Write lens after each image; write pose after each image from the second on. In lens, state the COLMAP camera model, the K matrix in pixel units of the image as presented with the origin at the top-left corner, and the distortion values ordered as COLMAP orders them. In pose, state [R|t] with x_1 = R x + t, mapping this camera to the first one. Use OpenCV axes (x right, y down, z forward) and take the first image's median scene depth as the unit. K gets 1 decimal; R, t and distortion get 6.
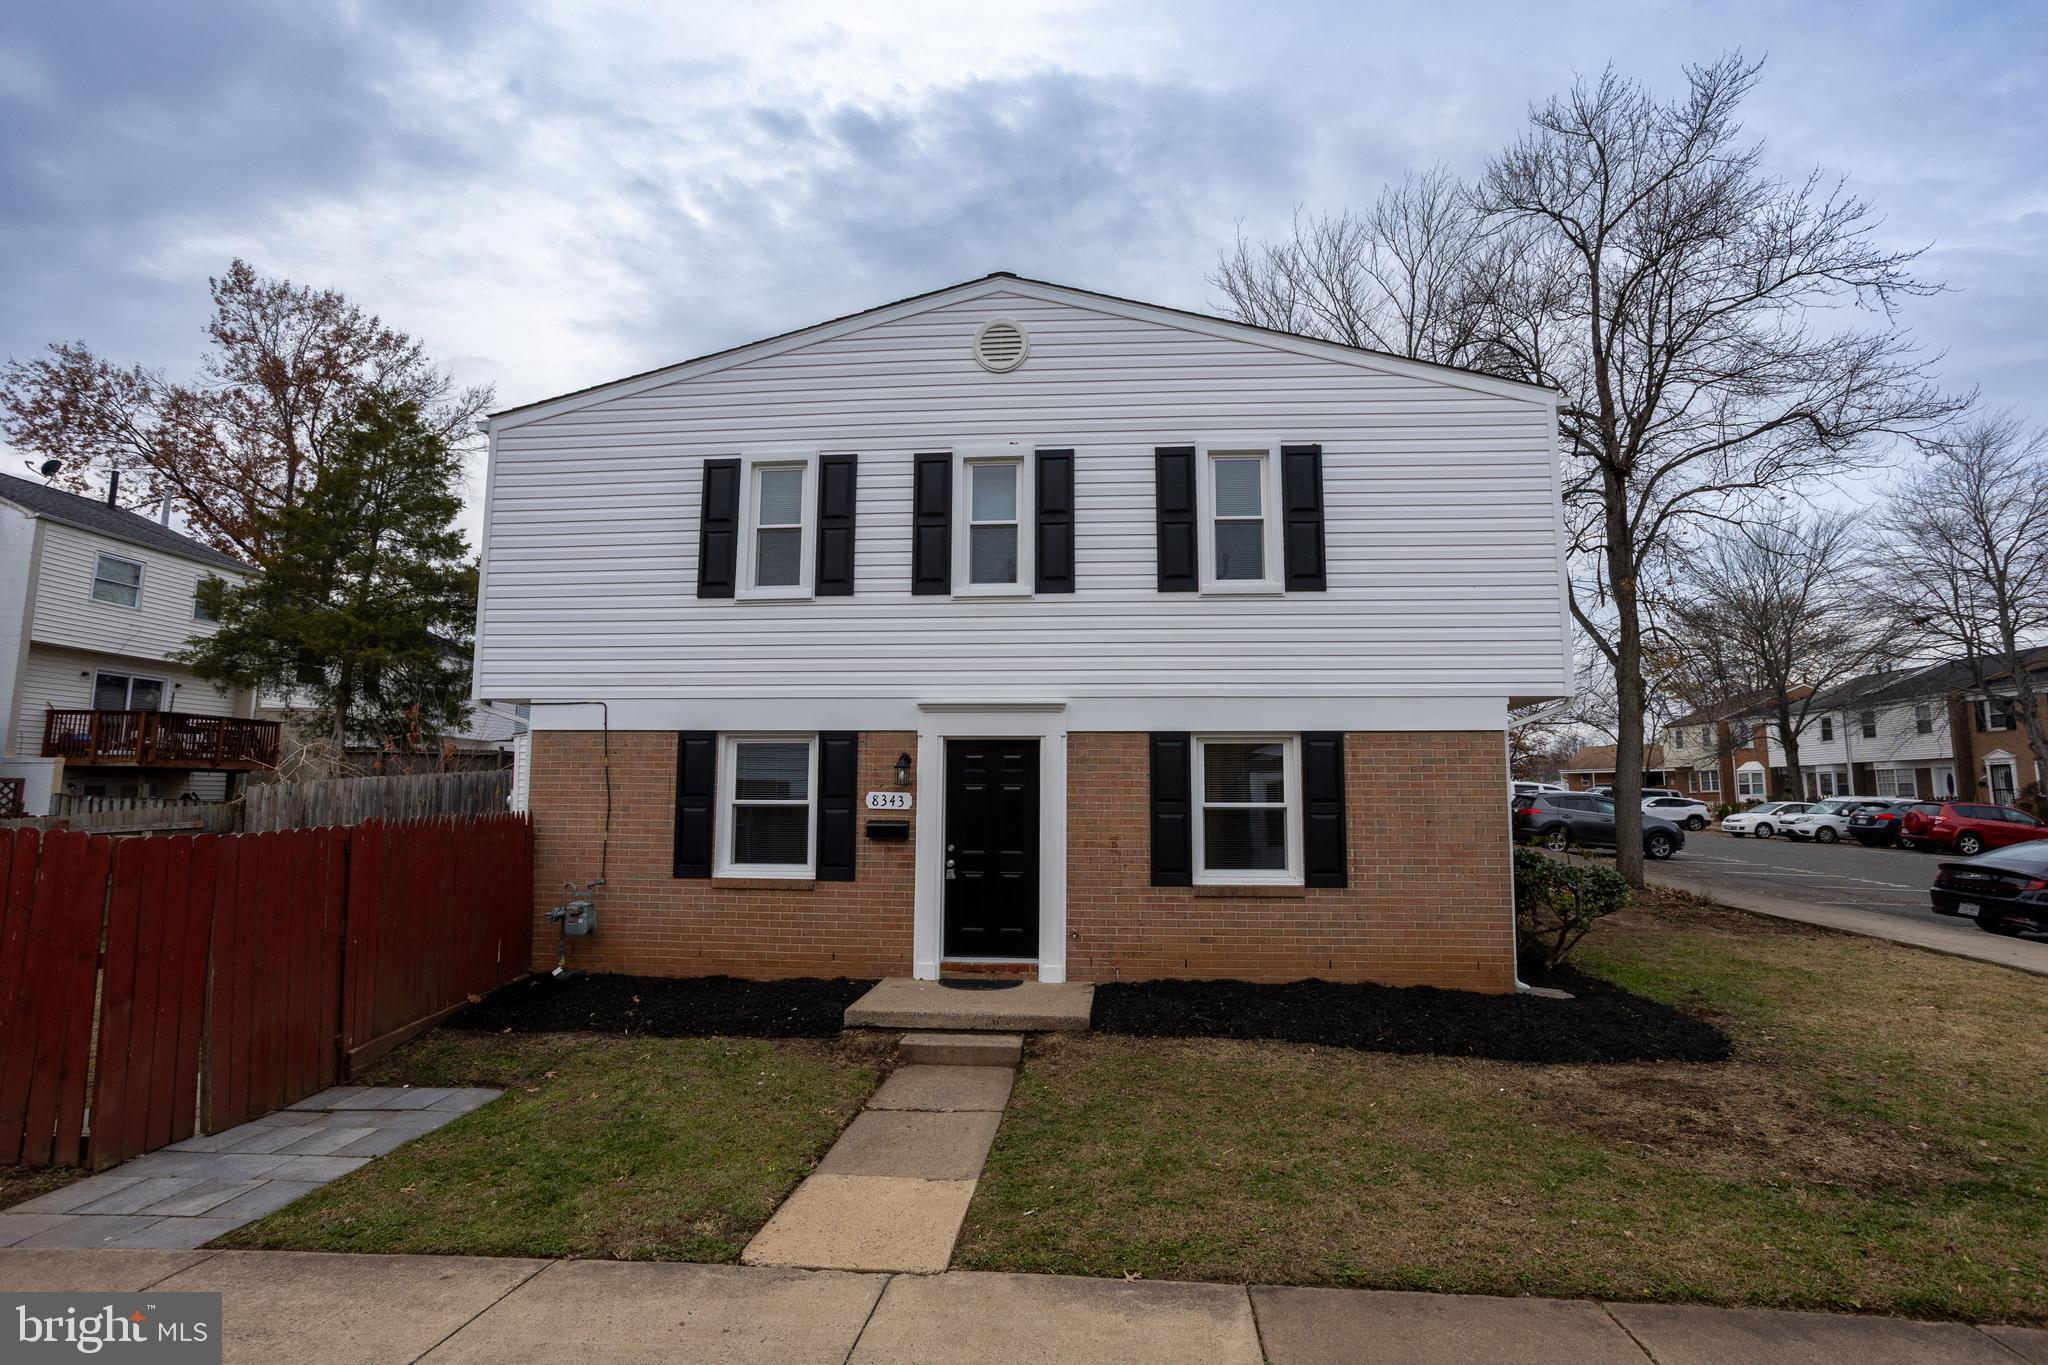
lens RADIAL K [[997.7, 0, 1028.2], [0, 997.7, 687.3], [0, 0, 1]] dist [-0.050114, 0.032001]
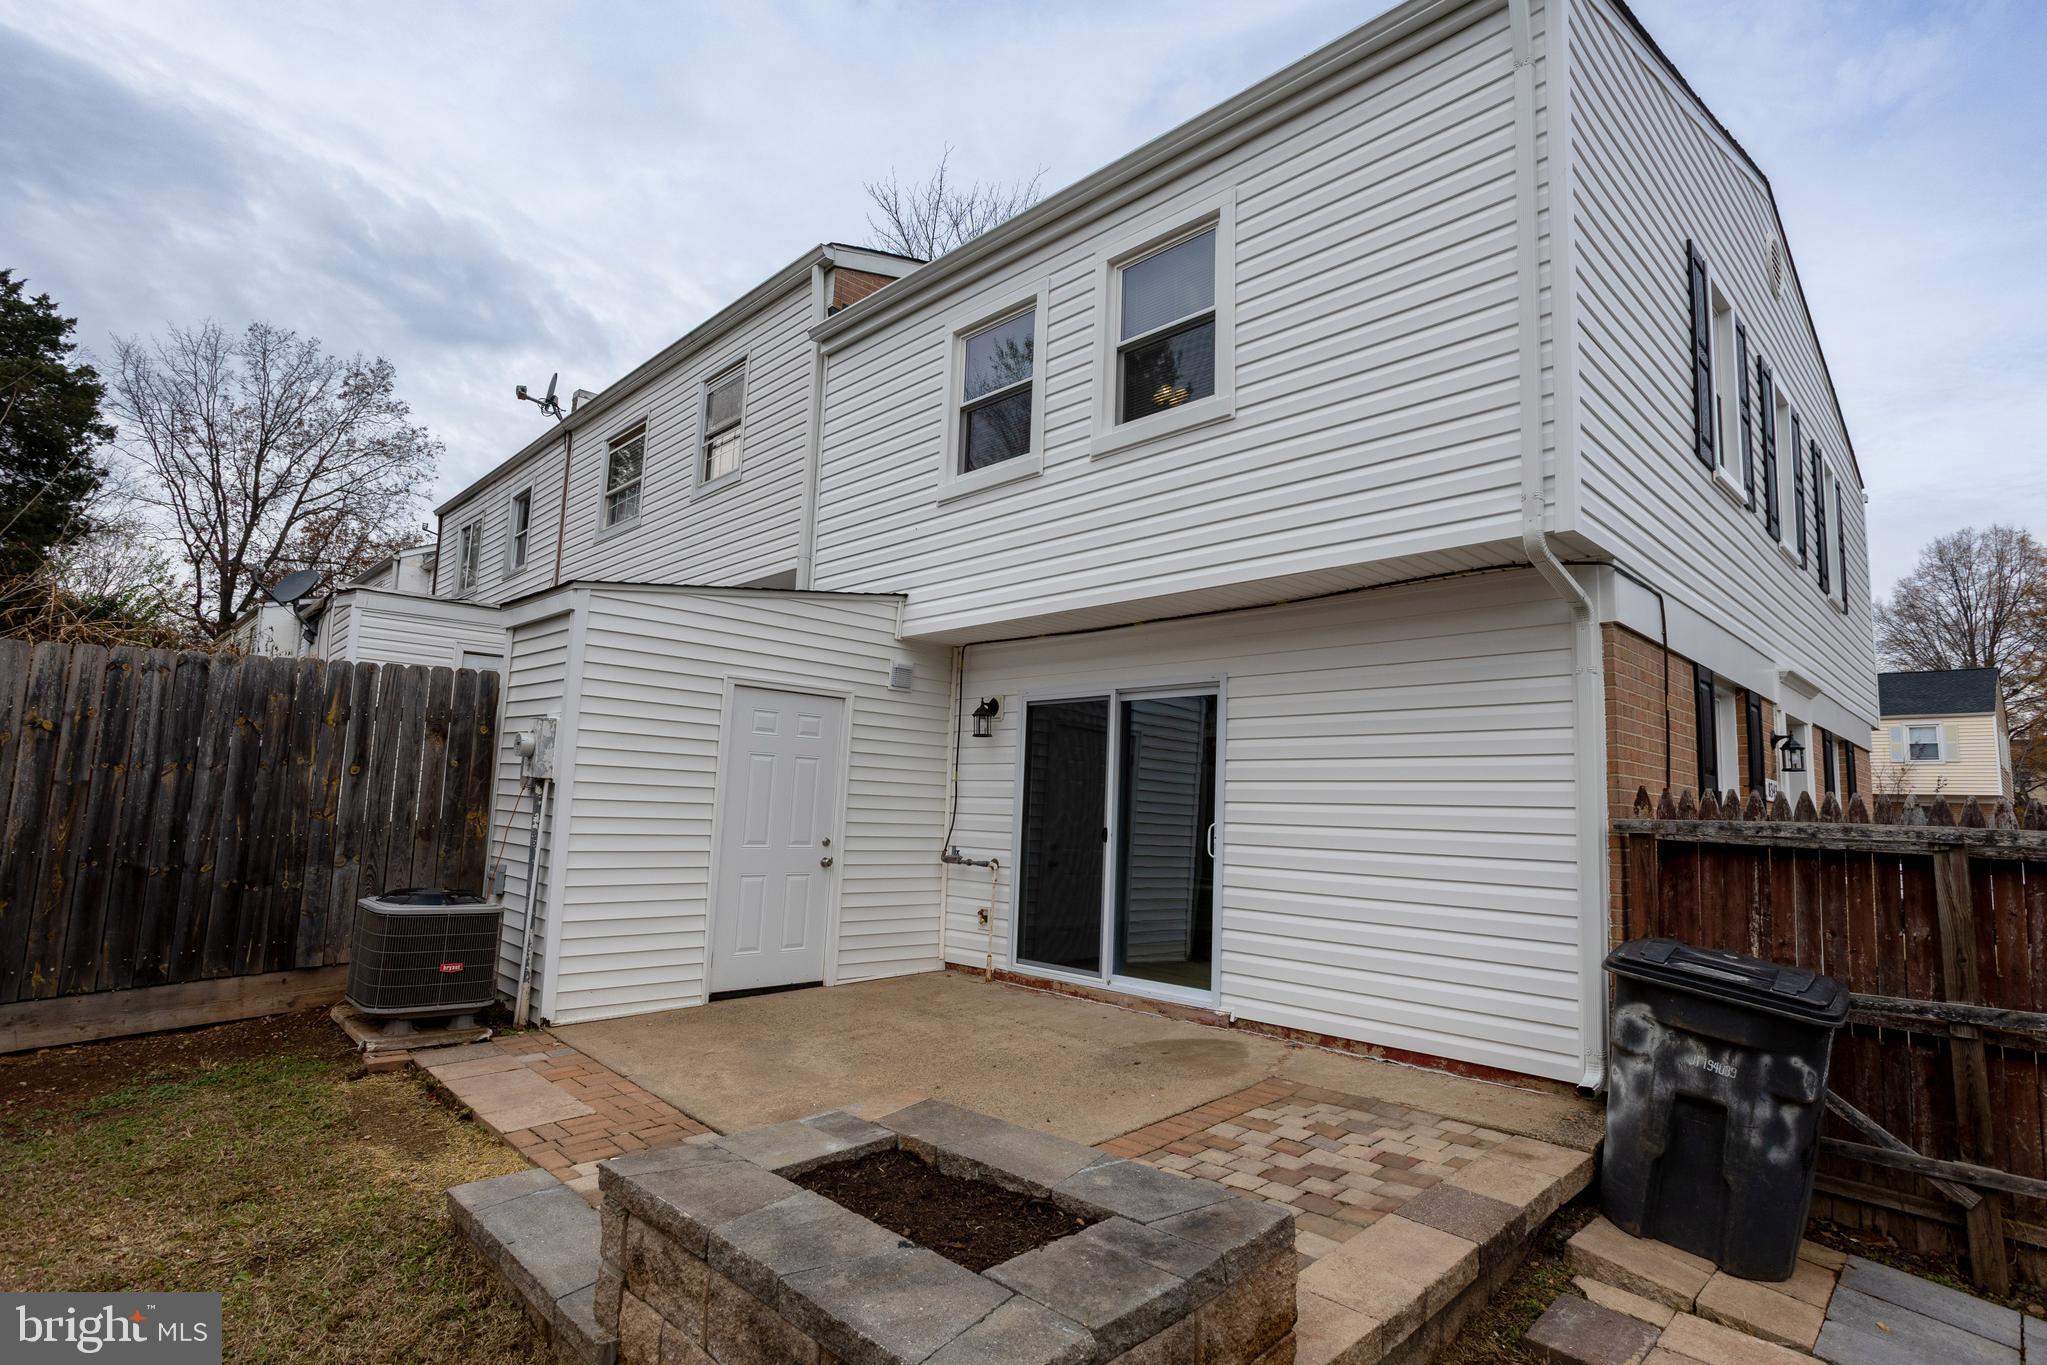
lens RADIAL K [[1013.5, 0, 1013.4], [0, 1013.5, 689.2], [0, 0, 1]] dist [-0.055014, 0.035658]
pose [[0.659297, 0.109852, 0.743814, -1.149159], [-0.114618, 0.992391, -0.044969, 0.144516], [-0.743095, -0.055607, 0.666872, 0.955216]]
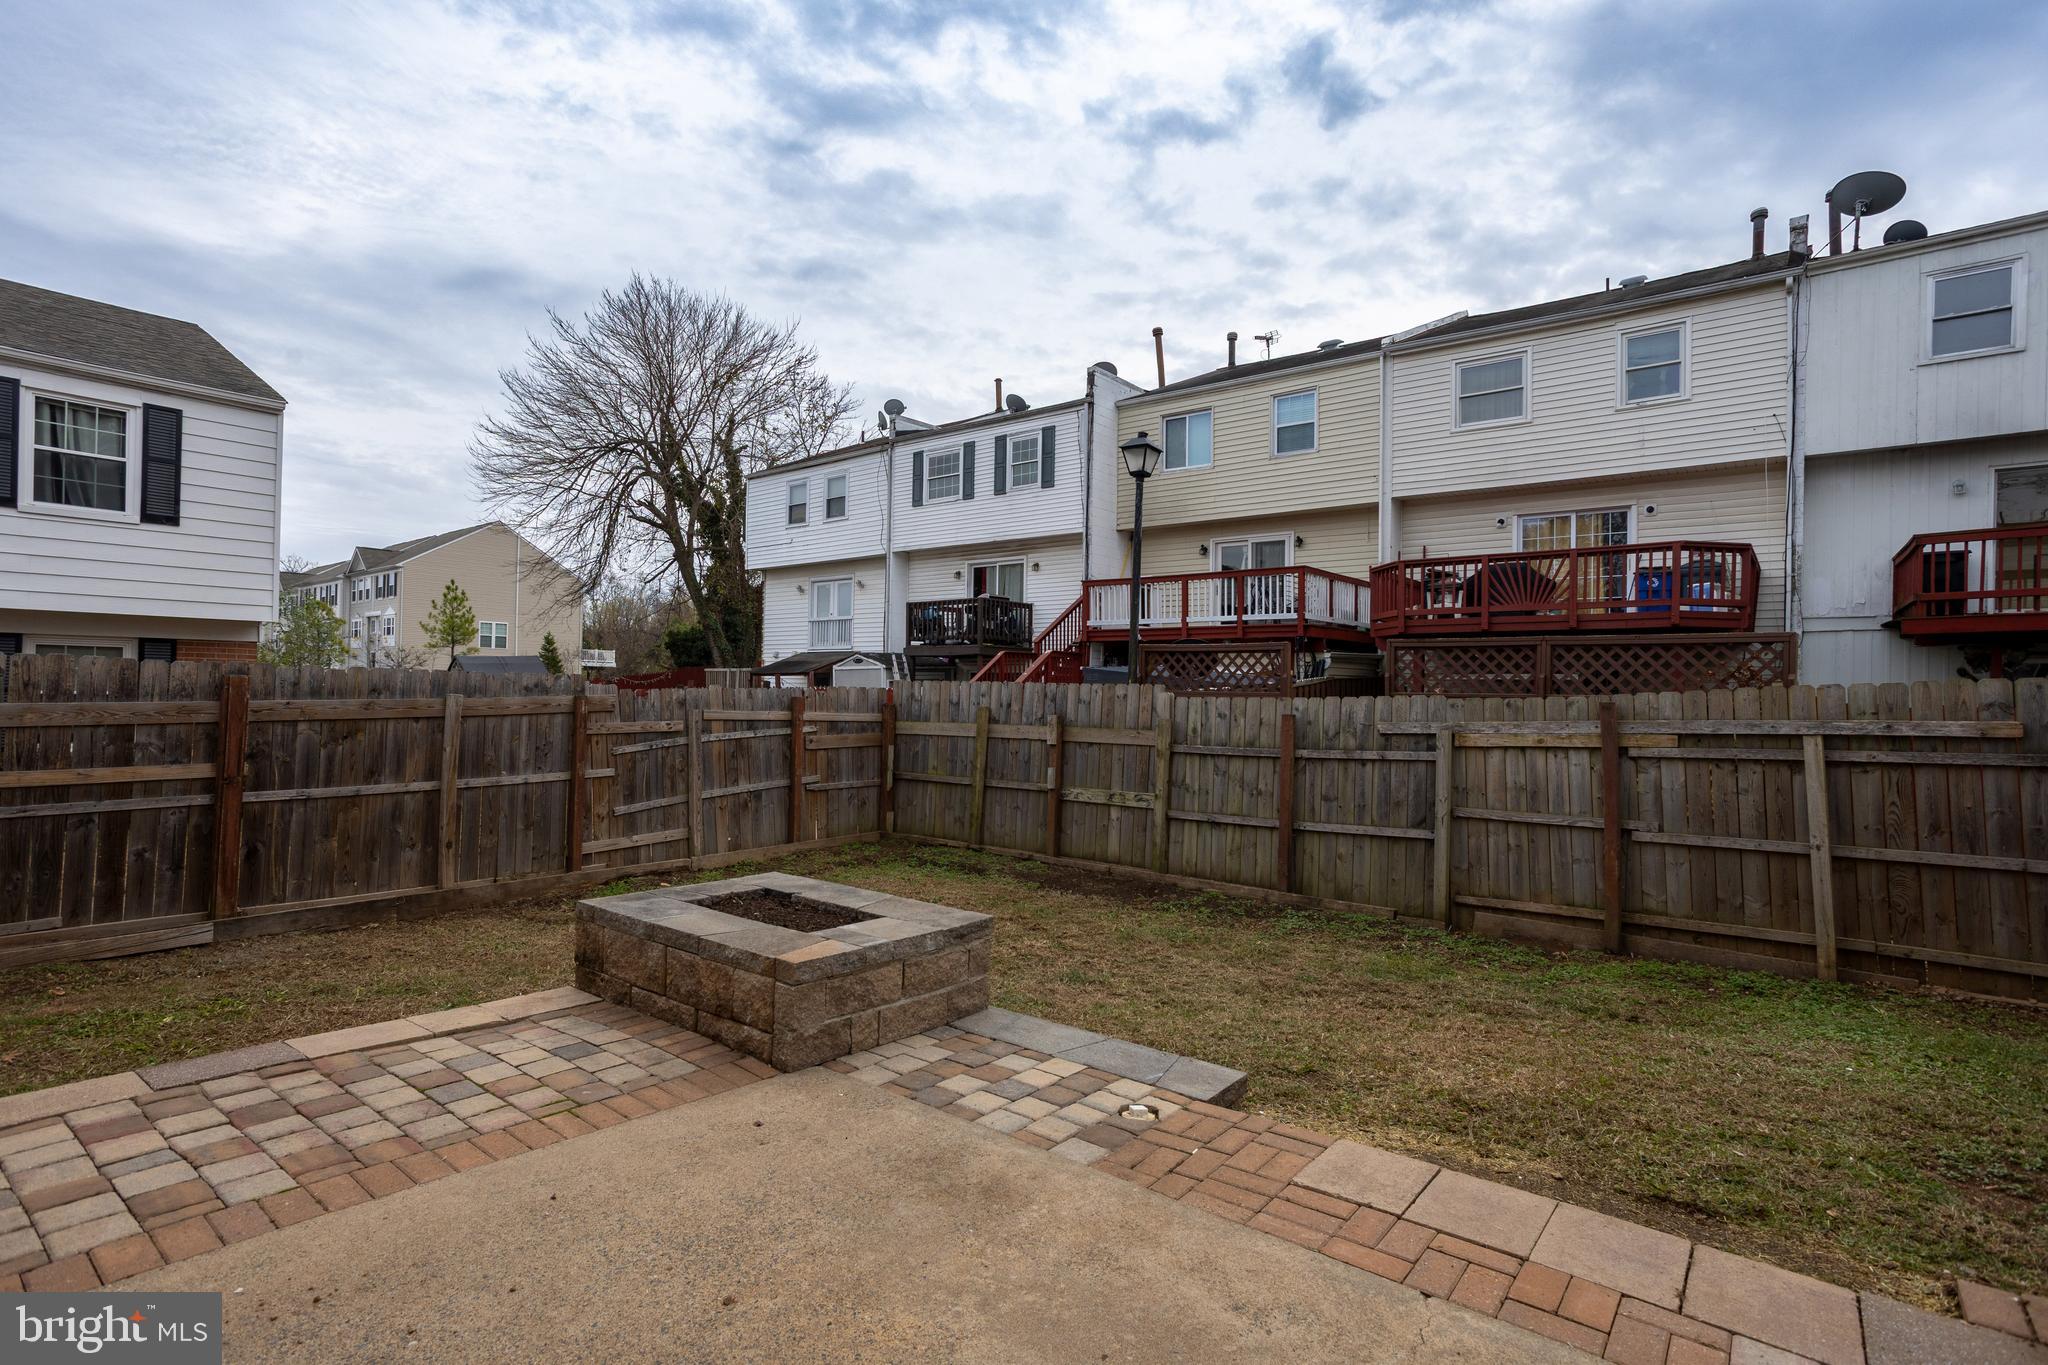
lens RADIAL K [[997.7, 0, 1028.2], [0, 997.7, 687.3], [0, 0, 1]] dist [-0.050114, 0.032001]
pose [[-0.556365, -0.019599, -0.830707, -0.586276], [0.071893, 0.994838, -0.071621, 0.214227], [0.827822, -0.099569, -0.552084, 1.544059]]
